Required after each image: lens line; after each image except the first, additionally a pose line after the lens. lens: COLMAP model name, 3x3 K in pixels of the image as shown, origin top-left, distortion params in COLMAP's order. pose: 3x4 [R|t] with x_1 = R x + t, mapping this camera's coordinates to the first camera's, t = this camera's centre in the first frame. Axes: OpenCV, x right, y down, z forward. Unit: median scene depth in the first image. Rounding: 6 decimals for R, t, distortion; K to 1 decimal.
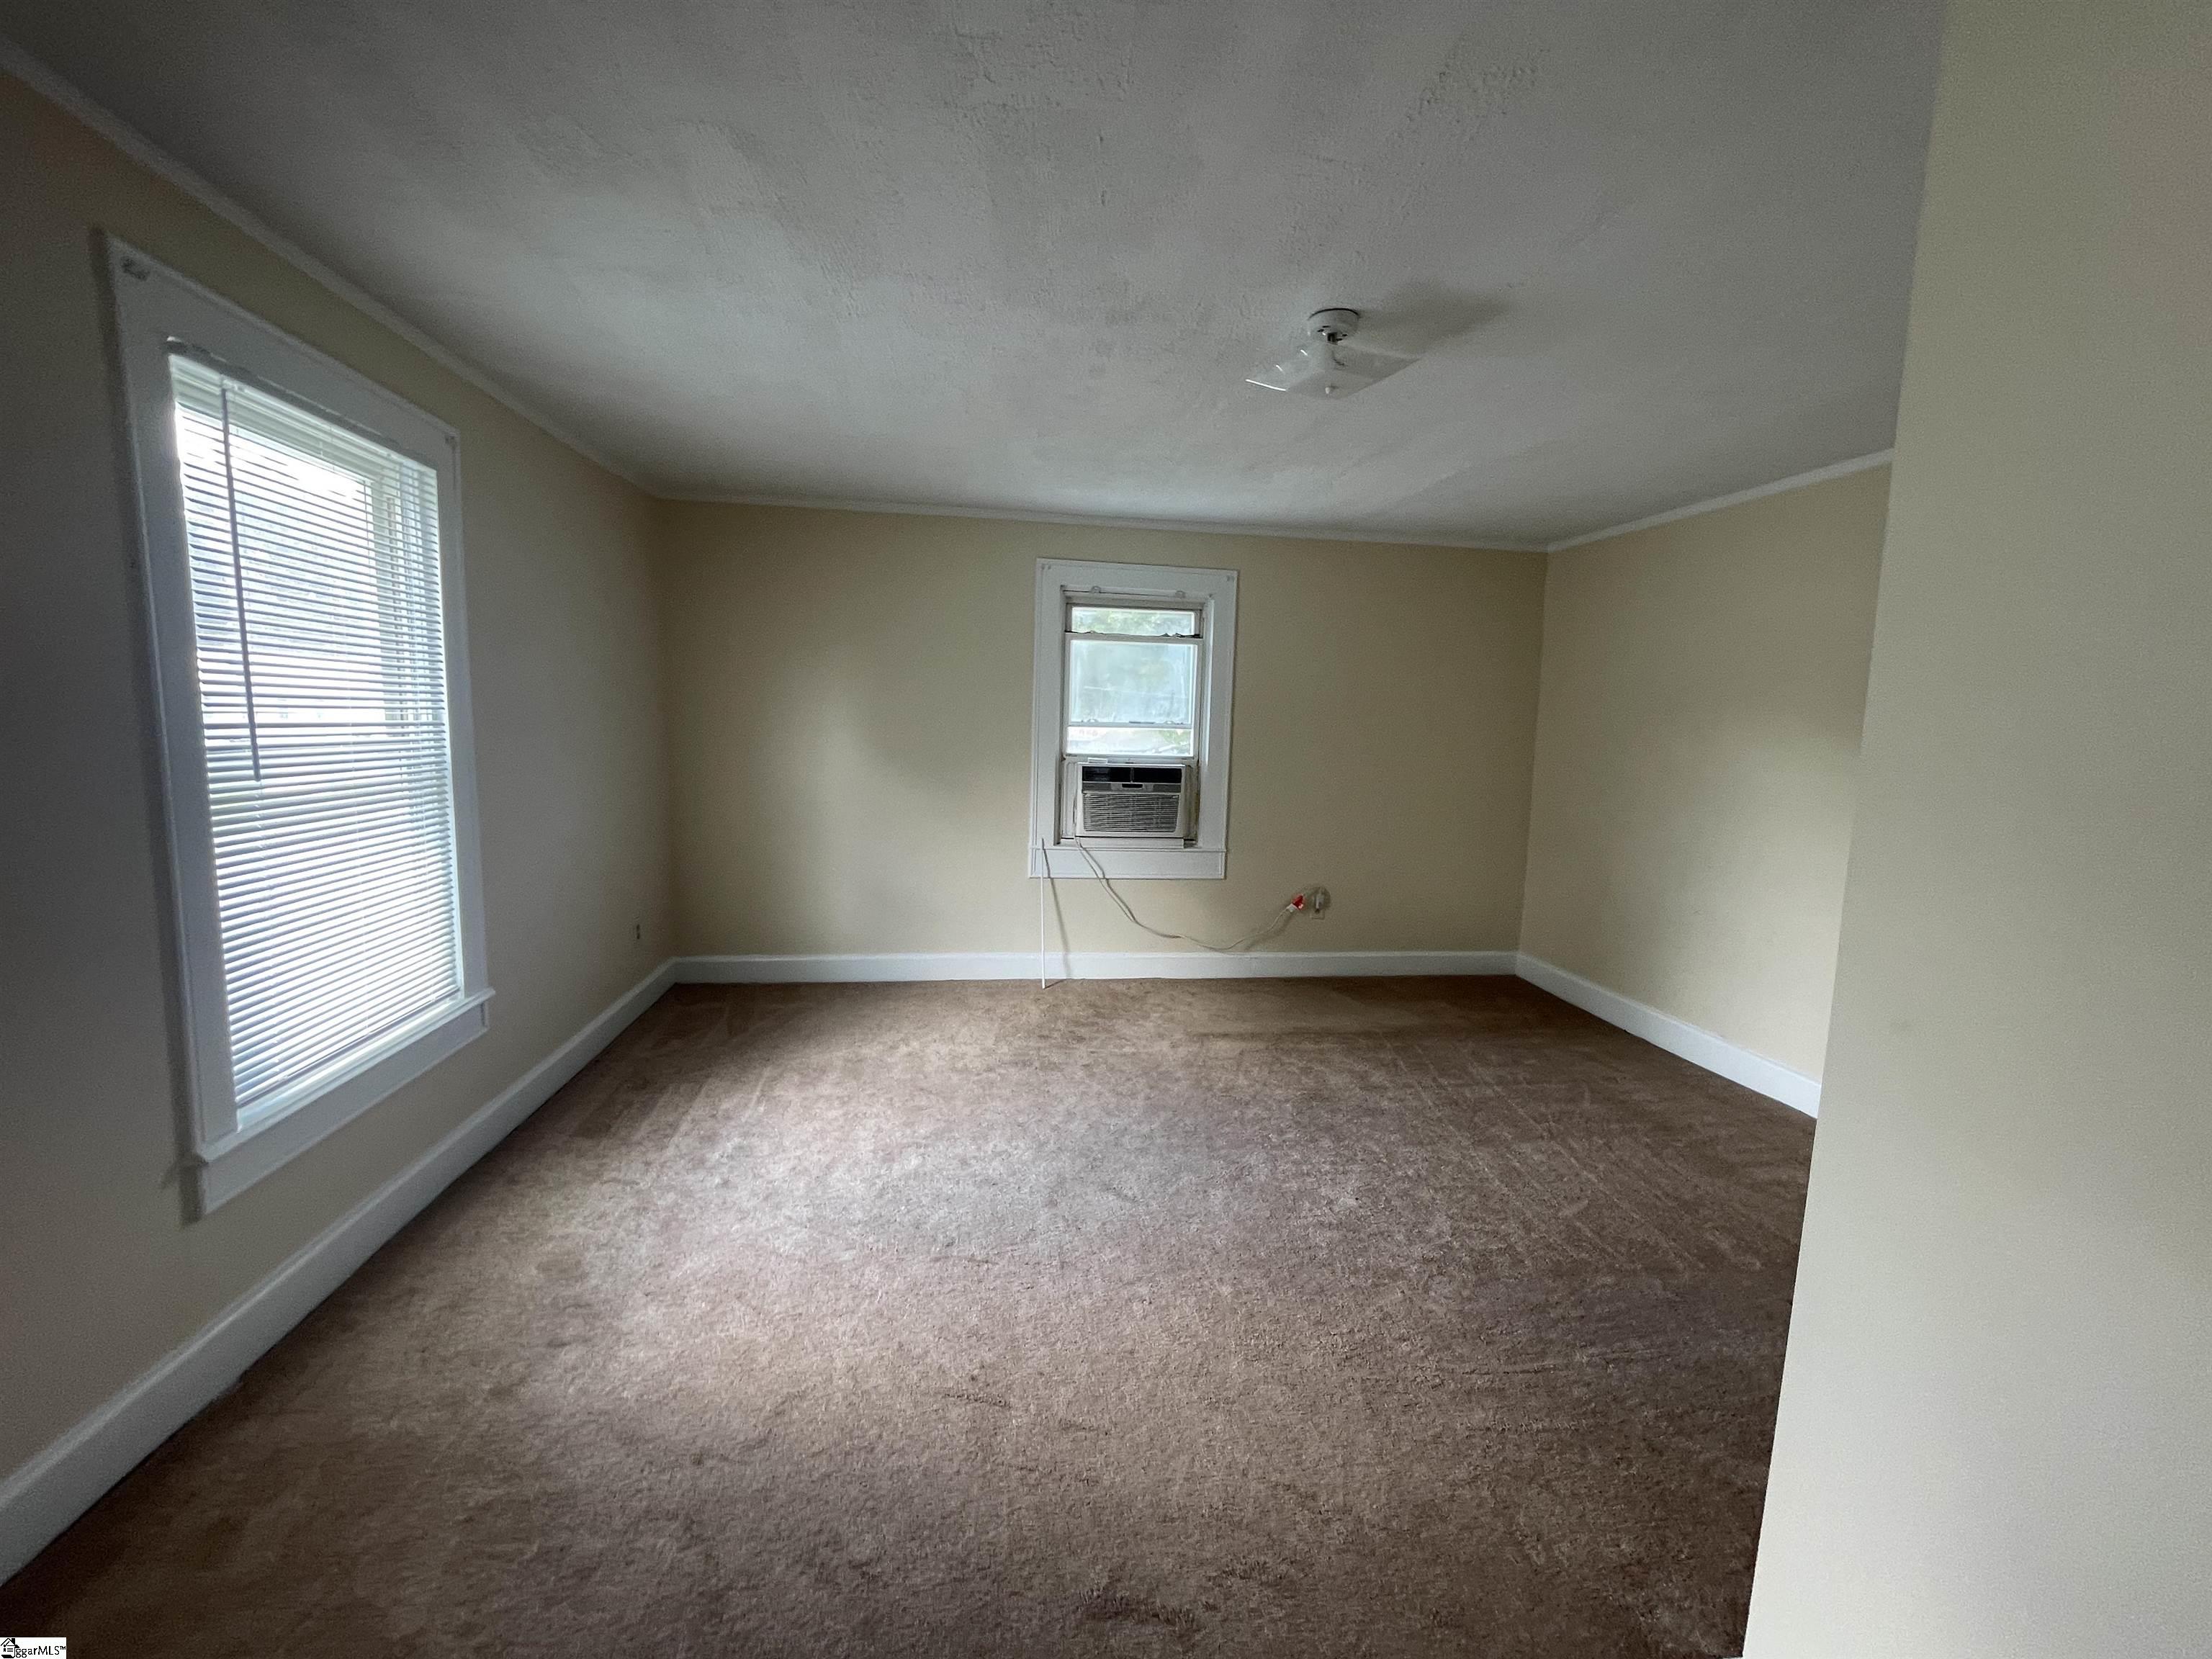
lens RADIAL K [[904.0, 0, 1103.0], [0, 904.0, 829.2], [0, 0, 1]] dist [-0.004163, 0.000248]
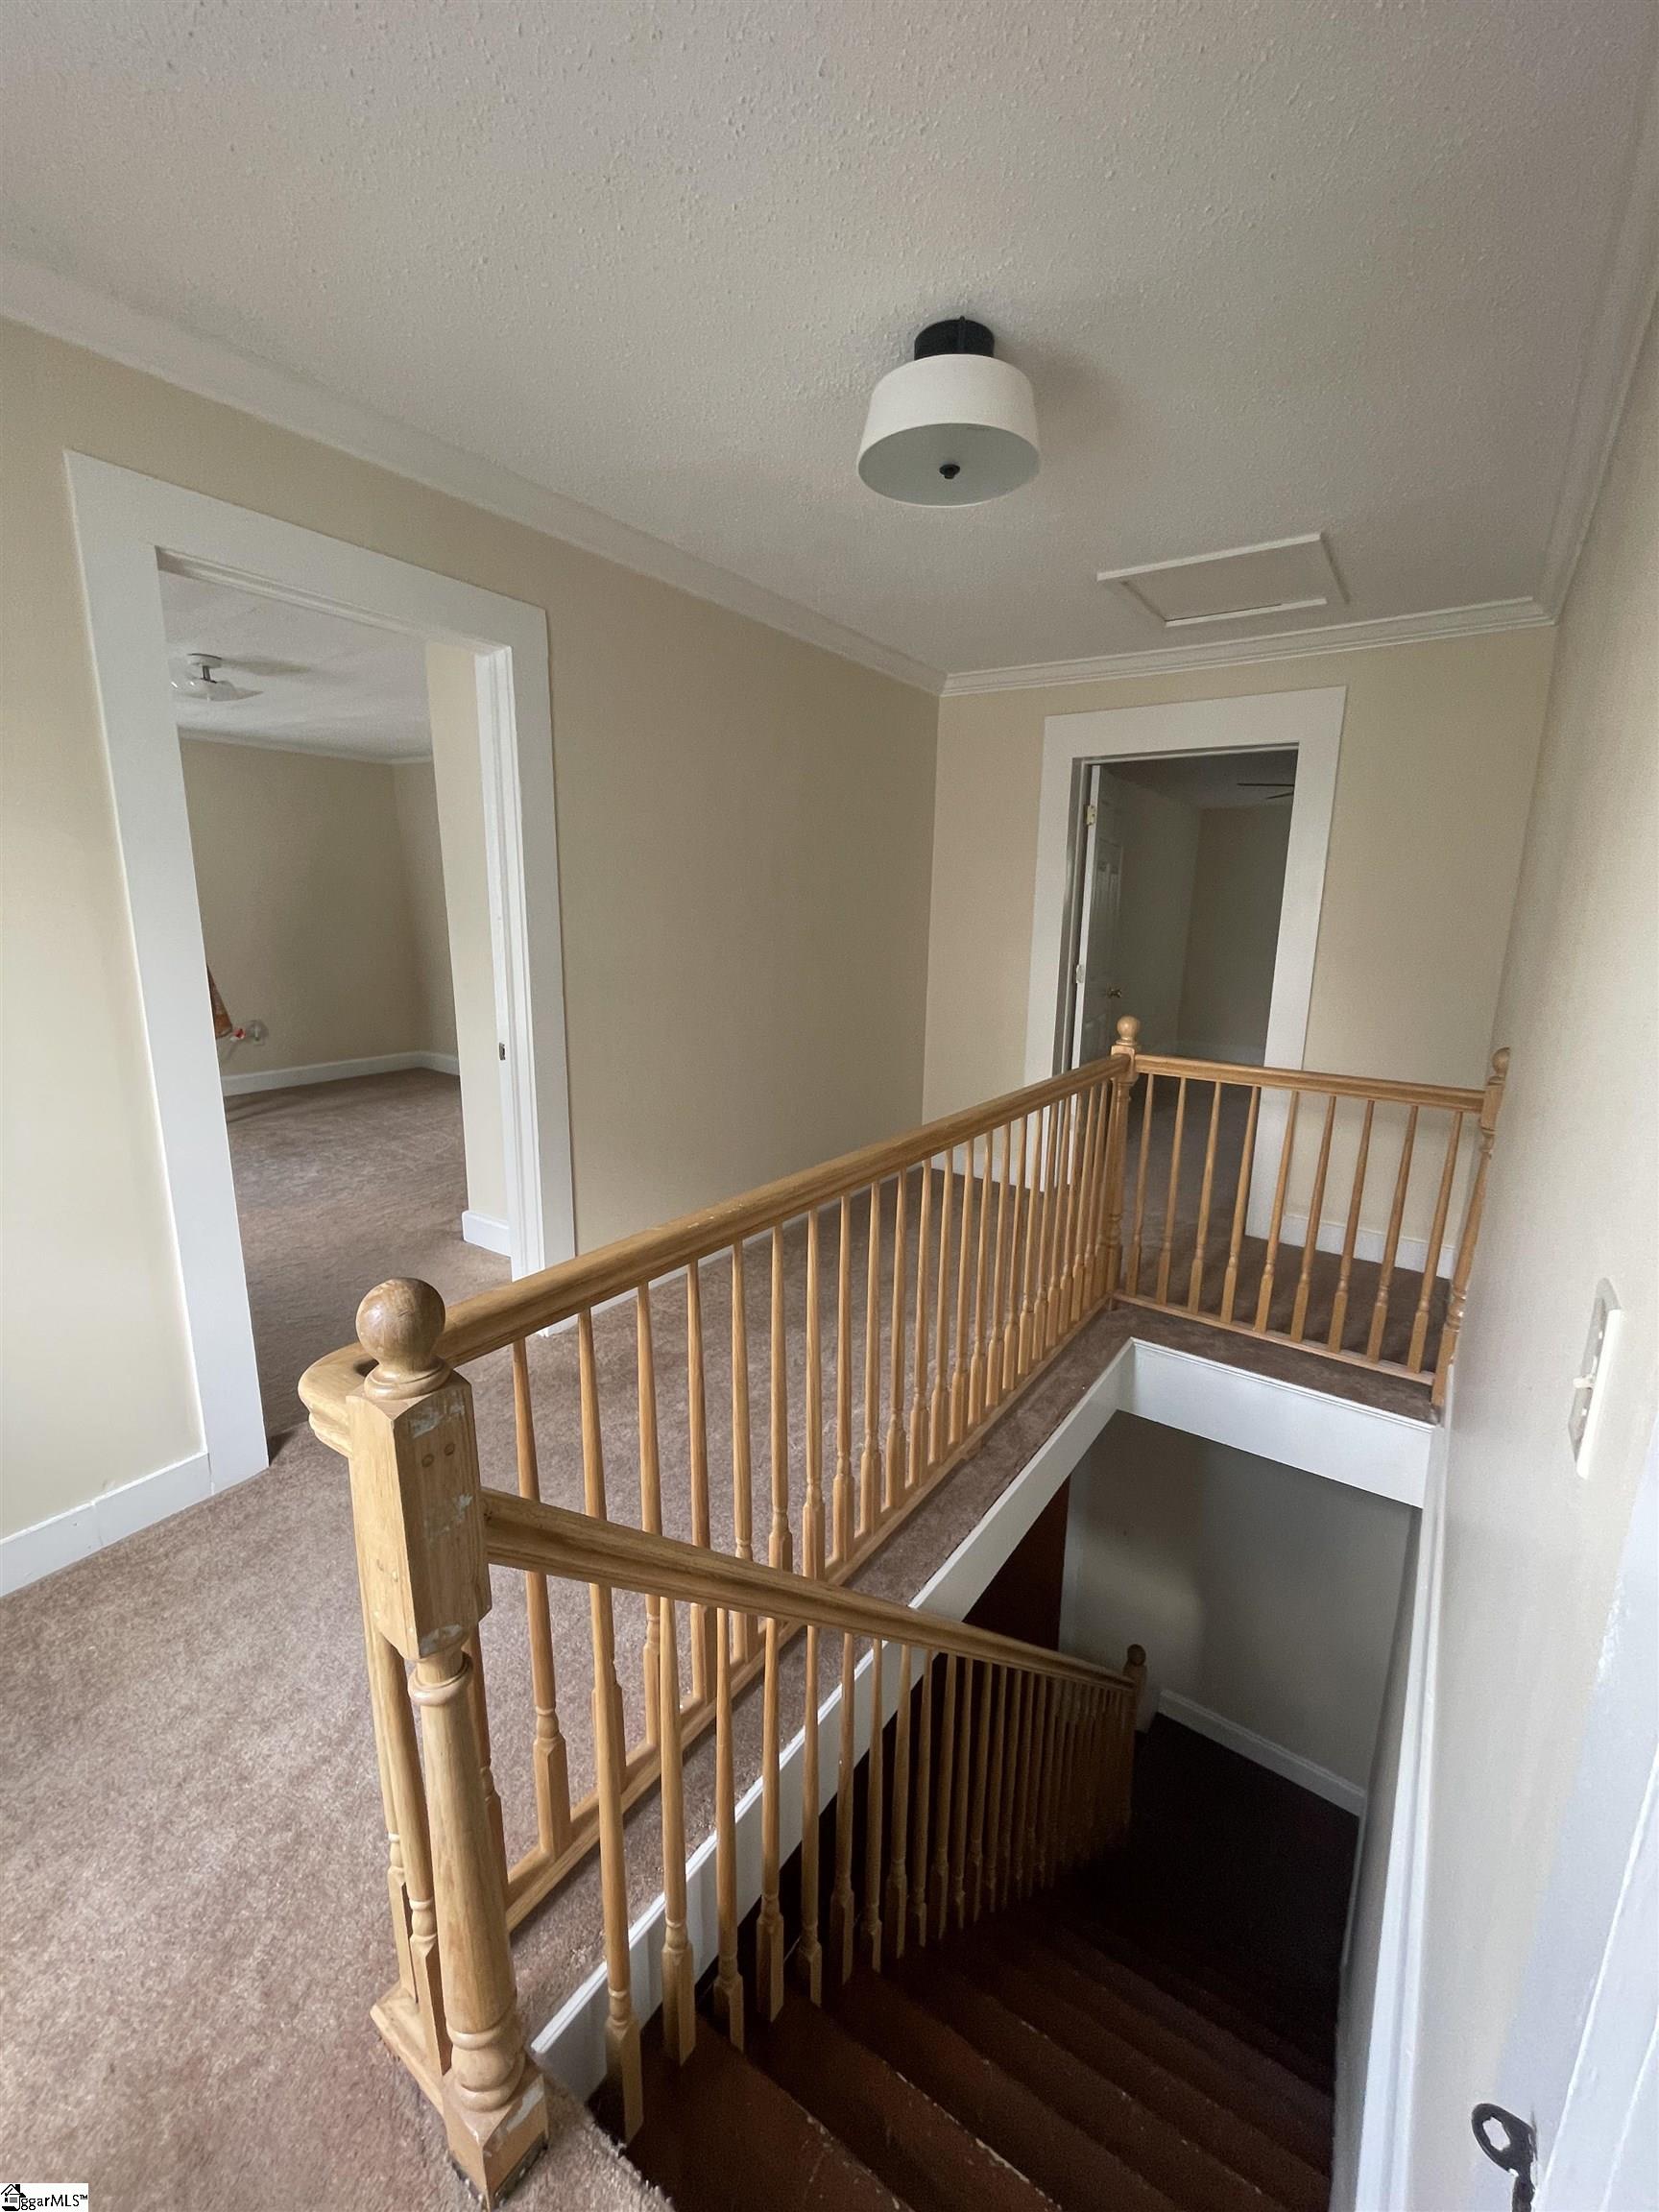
lens RADIAL K [[904.0, 0, 825.3], [0, 904.0, 1106.9], [0, 0, 1]] dist [-0.004163, 0.000248]
pose [[0.684129, -0.184046, 0.705758, -0.244211], [0.094704, 0.981863, 0.164246, 0.091509], [-0.723186, -0.045527, 0.689151, -0.862325]]
